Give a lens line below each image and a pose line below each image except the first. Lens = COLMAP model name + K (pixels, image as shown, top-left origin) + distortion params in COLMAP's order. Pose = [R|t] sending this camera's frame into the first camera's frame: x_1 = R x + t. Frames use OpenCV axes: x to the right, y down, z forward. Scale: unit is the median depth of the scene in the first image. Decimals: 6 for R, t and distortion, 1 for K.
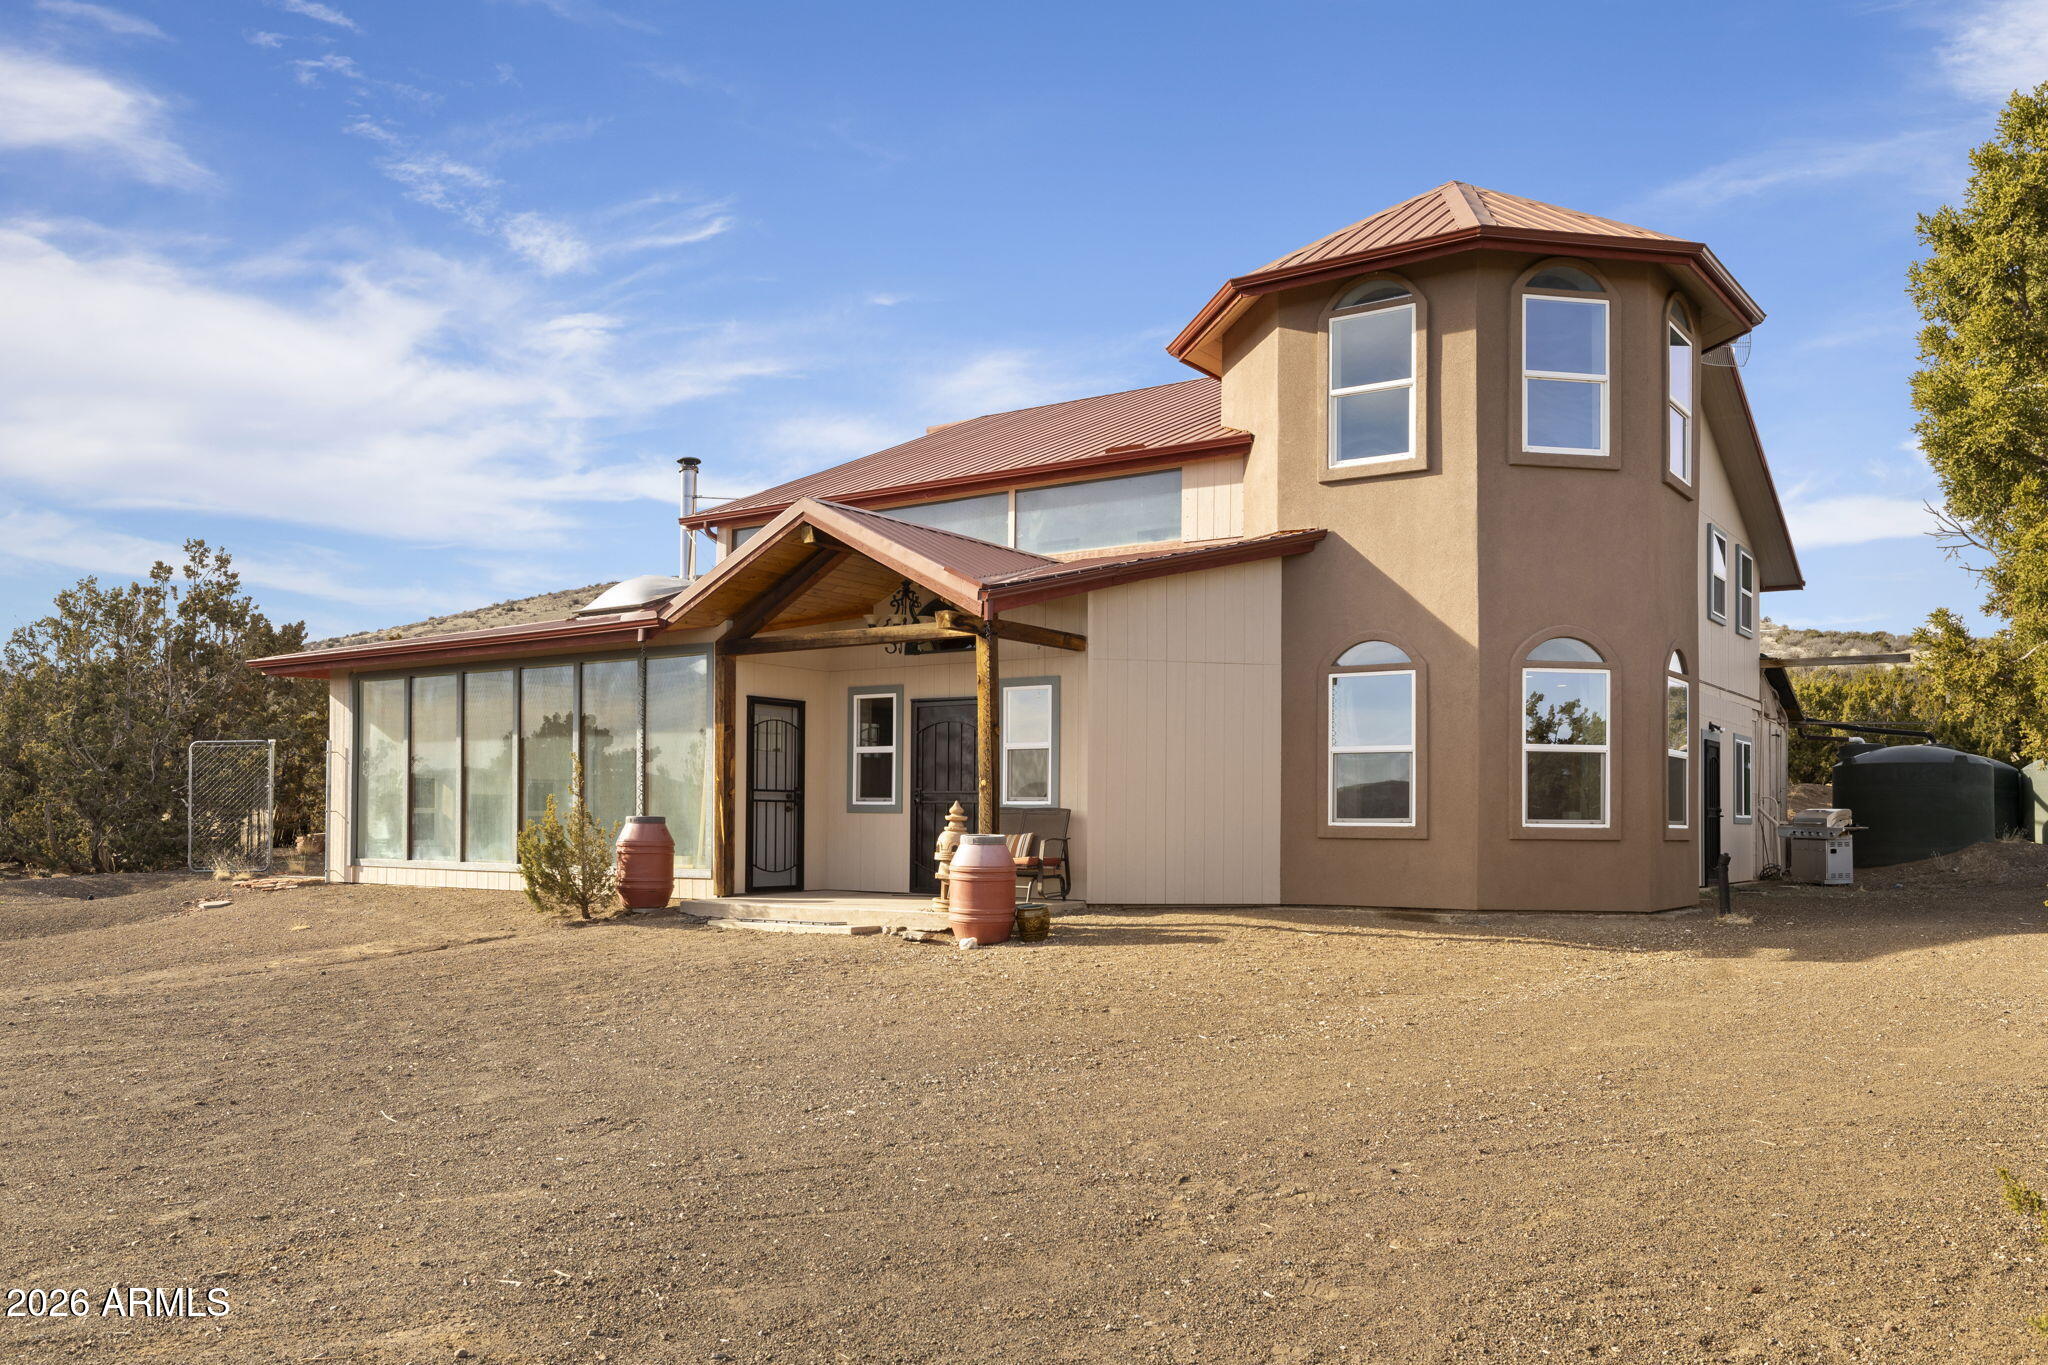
lens RADIAL K [[1592.7, 0, 993.1], [0, 1592.7, 802.3], [0, 0, 1]] dist [-0.001339, -0.000503]
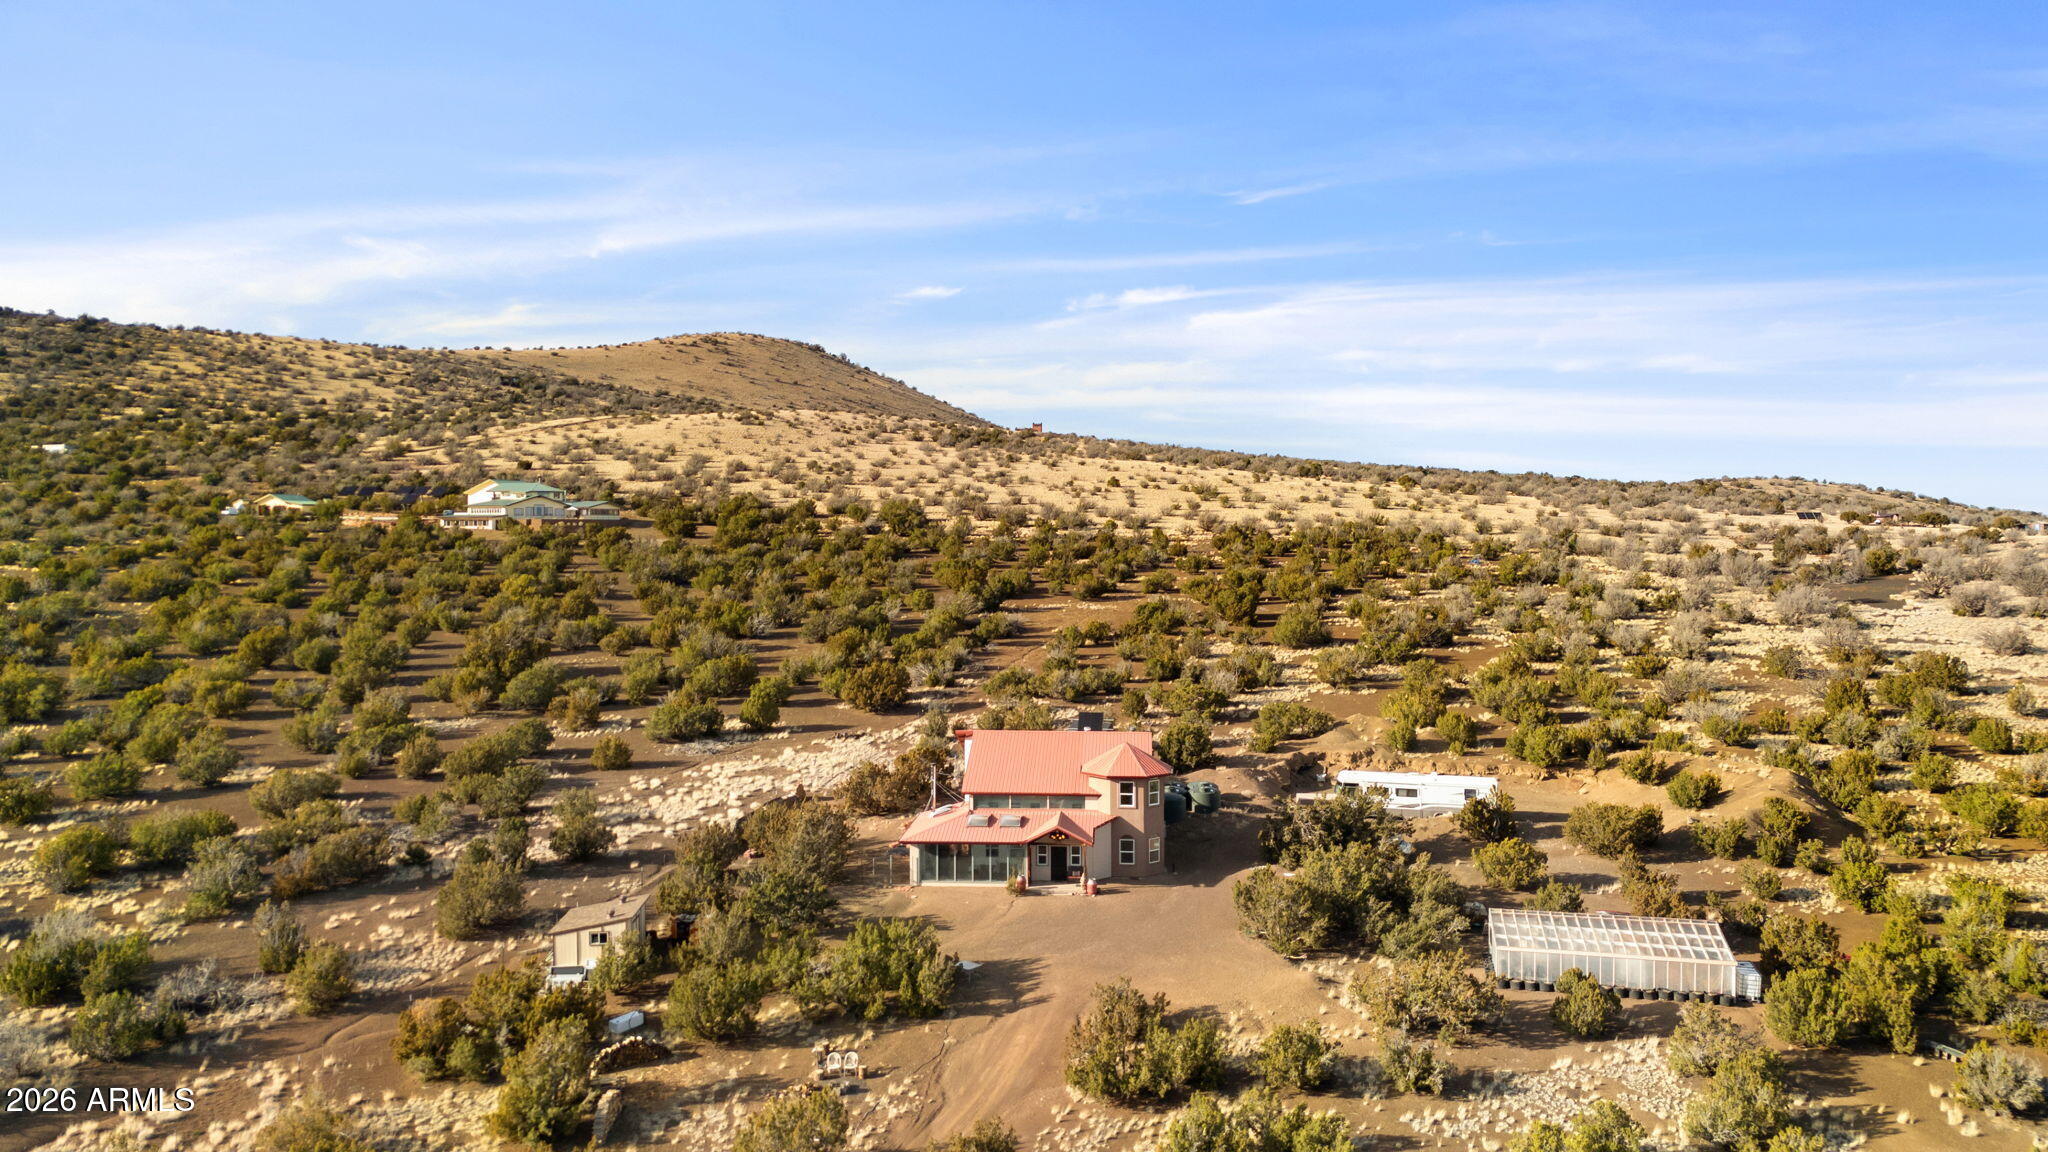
lens RADIAL K [[1509.7, 0, 1024.2], [0, 1509.7, 577.0], [0, 0, 1]] dist [0.081450, -0.069831]
pose [[0.854474, -0.025825, 0.518851, -3.251518], [0.002579, 0.998962, 0.045475, -1.420516], [-0.519487, -0.037519, 0.853654, -3.932461]]
